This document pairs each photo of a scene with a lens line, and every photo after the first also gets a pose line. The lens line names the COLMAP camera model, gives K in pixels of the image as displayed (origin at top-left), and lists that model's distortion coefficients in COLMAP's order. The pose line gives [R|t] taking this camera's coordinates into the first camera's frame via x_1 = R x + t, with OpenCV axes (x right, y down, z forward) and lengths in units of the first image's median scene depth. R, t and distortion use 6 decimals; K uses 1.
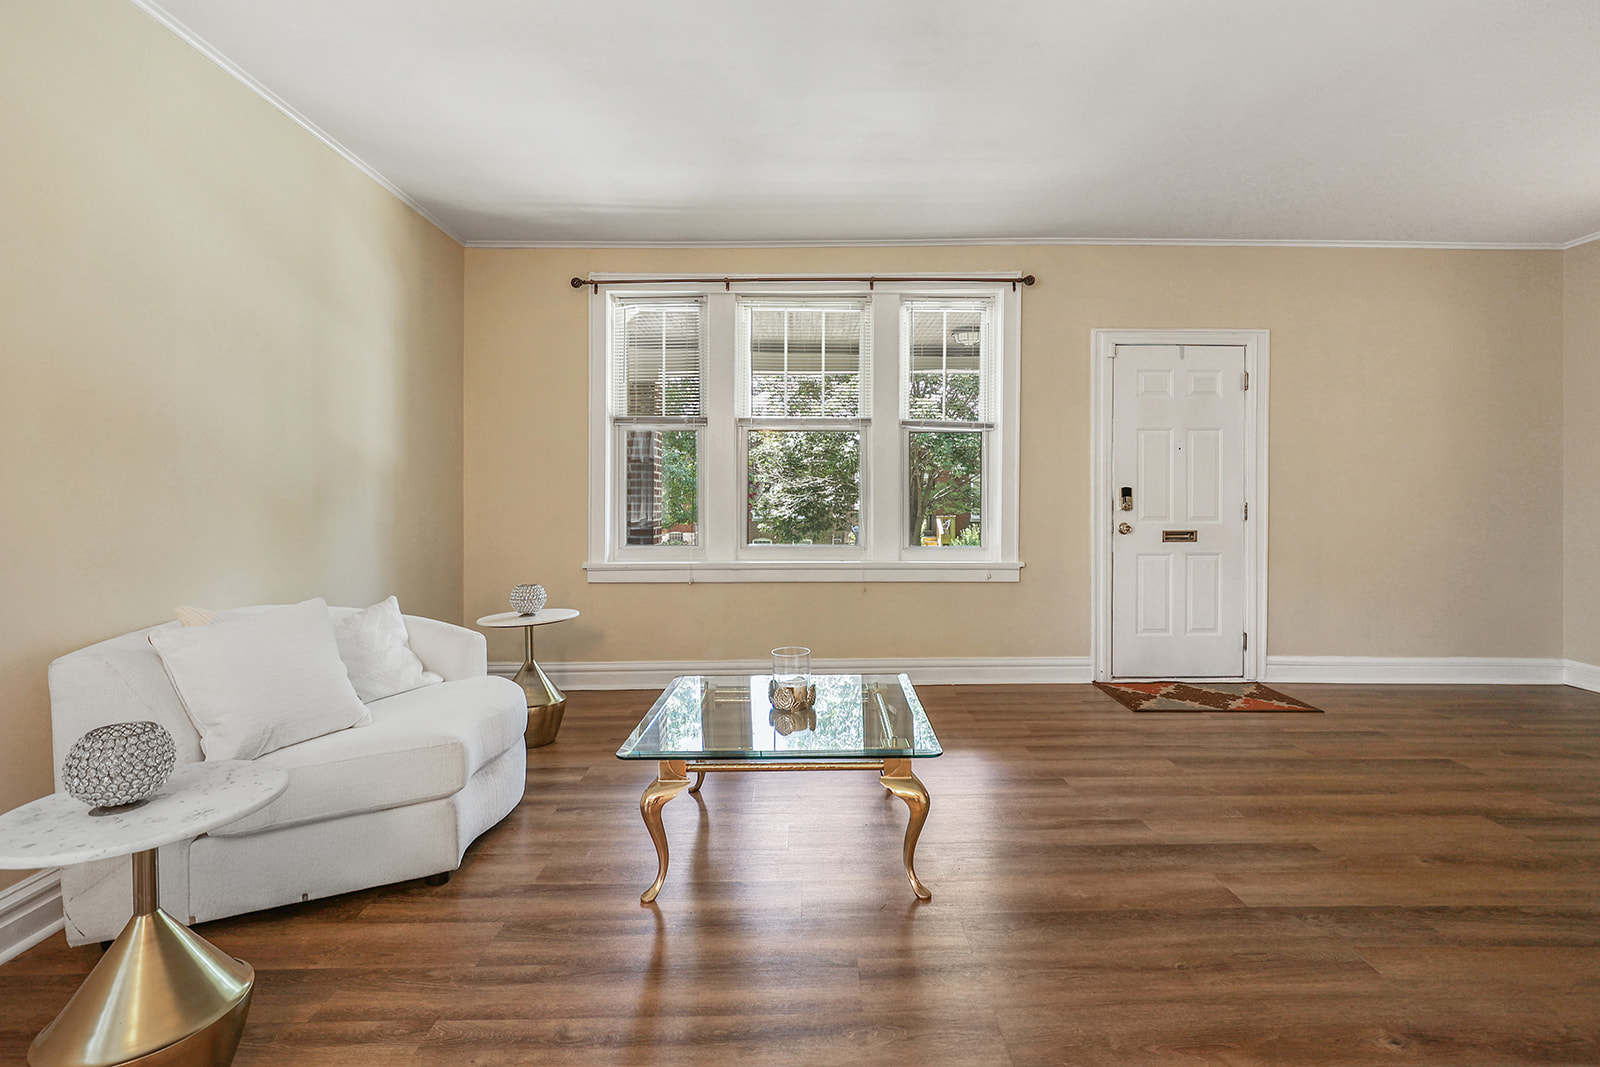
lens RADIAL K [[749.0, 0, 806.7], [0, 749.0, 498.5], [0, 0, 1]] dist [-0.037475, 0.006684]
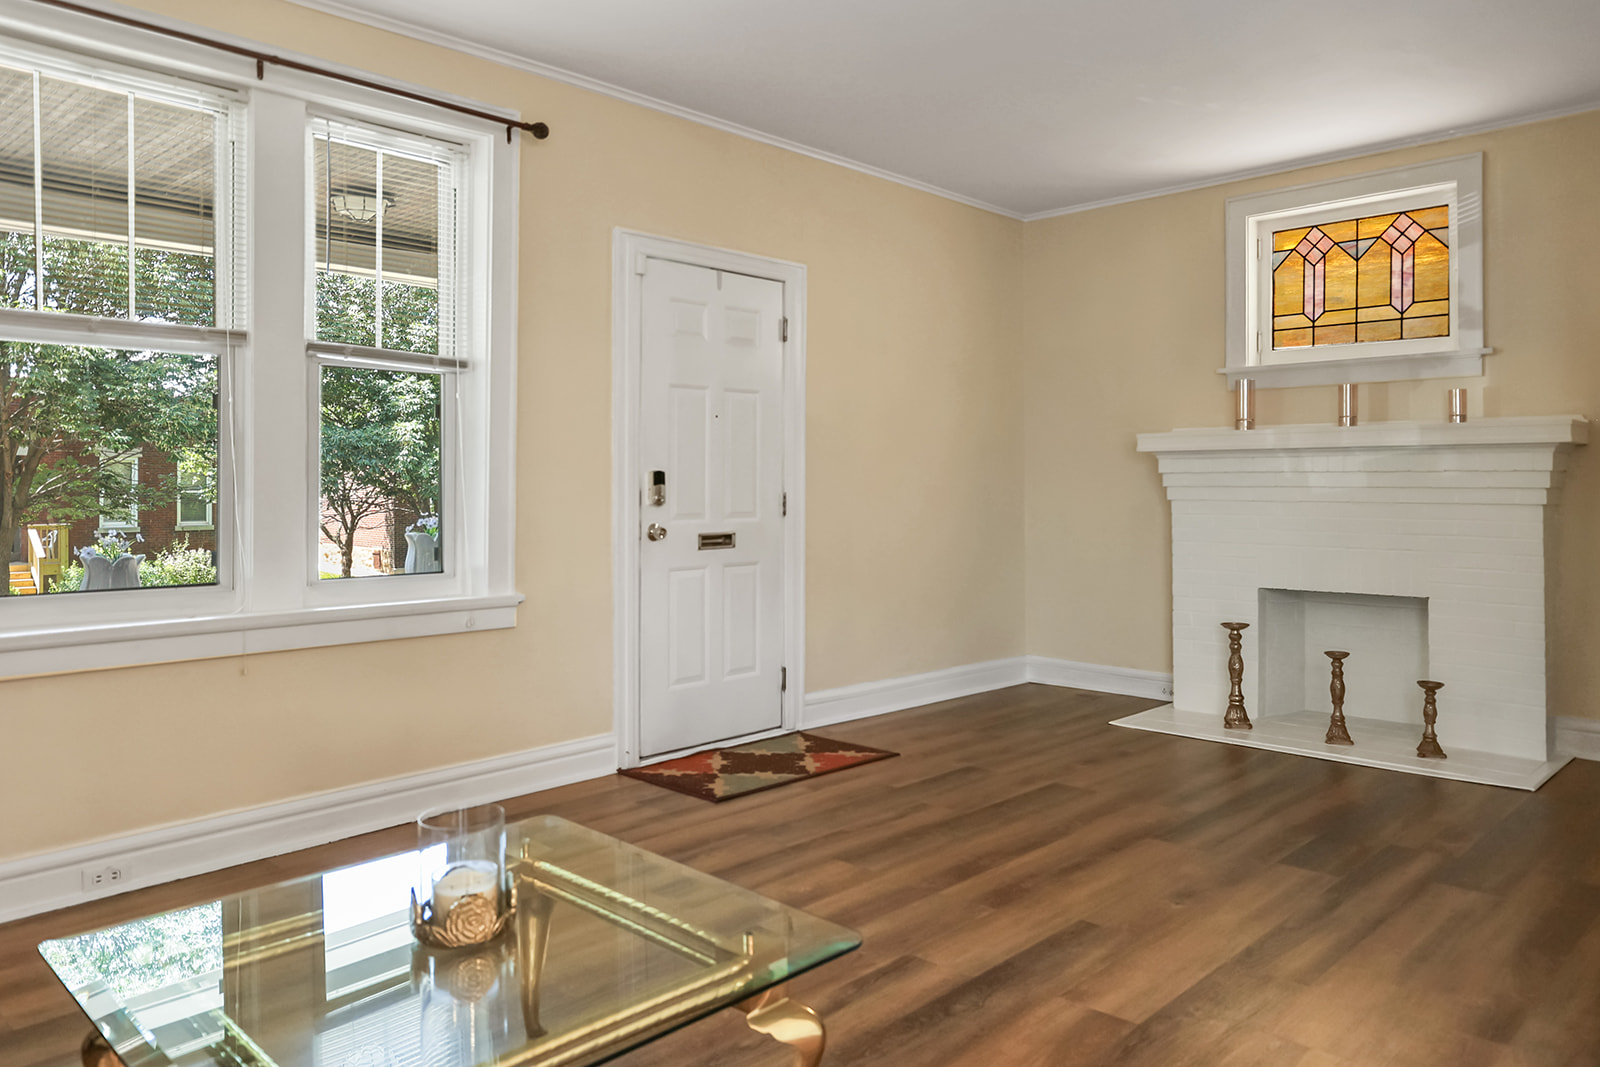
lens RADIAL K [[1120.7, 0, 823.8], [0, 1120.7, 484.1], [0, 0, 1]] dist [-0.003307, 0.000008]
pose [[0.680450, -0.001861, 0.732793, -0.208331], [0.006302, 0.999975, -0.003312, 0.001152], [-0.732768, 0.006872, 0.680444, 0.201804]]
